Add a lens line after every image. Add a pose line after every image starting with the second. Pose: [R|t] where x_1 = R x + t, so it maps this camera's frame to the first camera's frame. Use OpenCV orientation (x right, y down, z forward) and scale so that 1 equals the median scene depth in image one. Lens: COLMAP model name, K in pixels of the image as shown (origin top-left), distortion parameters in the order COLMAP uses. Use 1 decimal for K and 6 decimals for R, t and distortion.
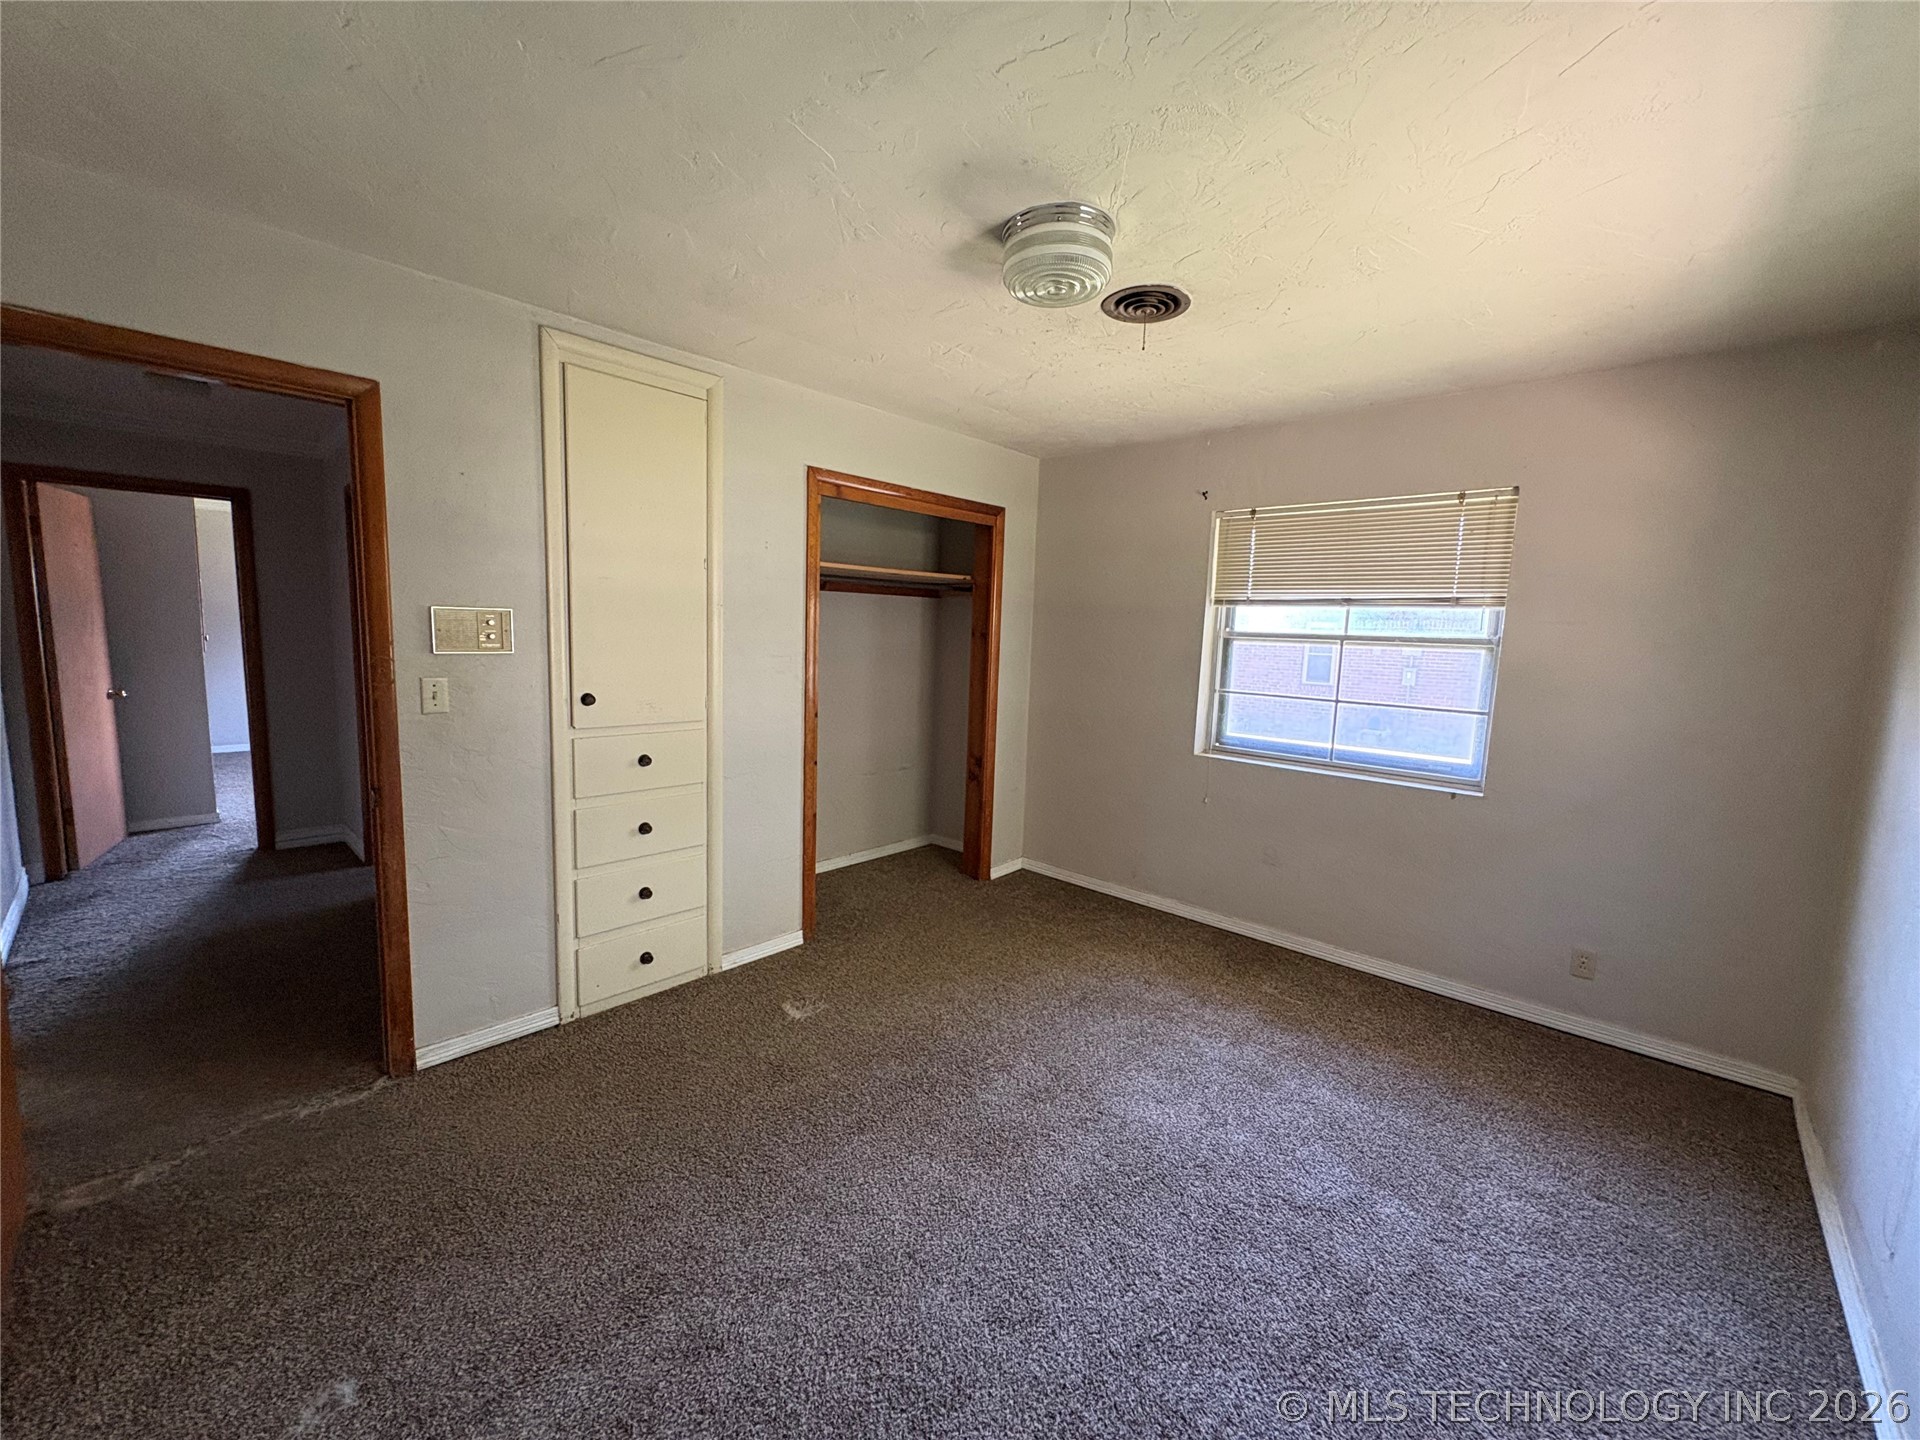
lens RADIAL K [[765.3, 0, 960.0], [0, 765.3, 720.0], [0, 0, 1]] dist [0.002065, 0.000403]
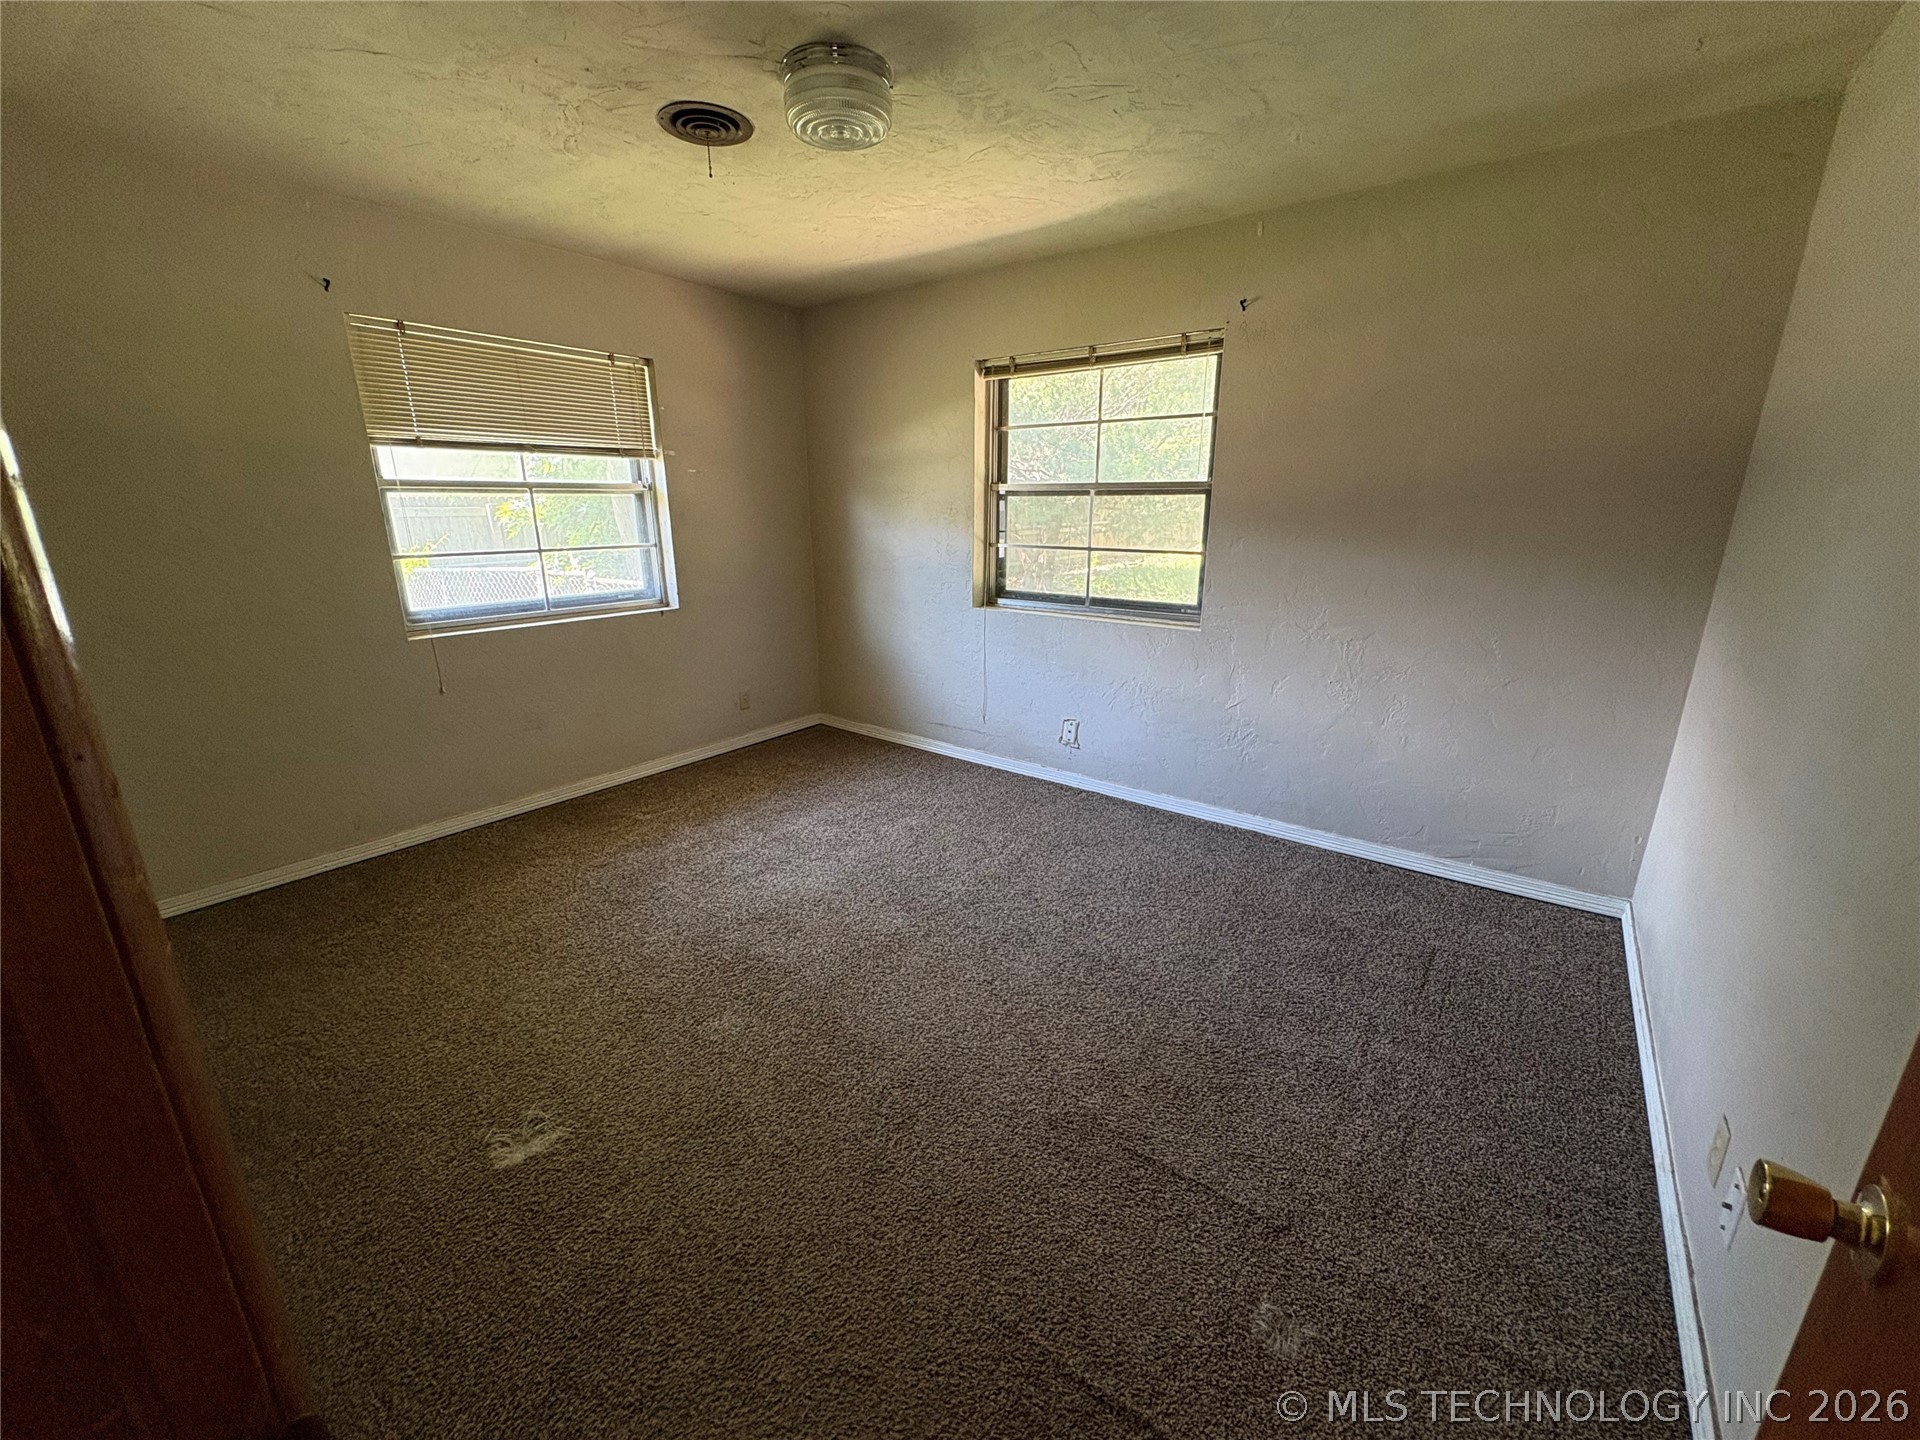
lens RADIAL K [[767.2, 0, 963.7], [0, 767.2, 717.3], [0, 0, 1]] dist [-0.001311, -0.000027]
pose [[-0.094671, -0.300430, 0.949094, -0.661798], [0.116693, 0.943454, 0.310284, -0.074063], [-0.988646, 0.140128, -0.054260, 0.602997]]
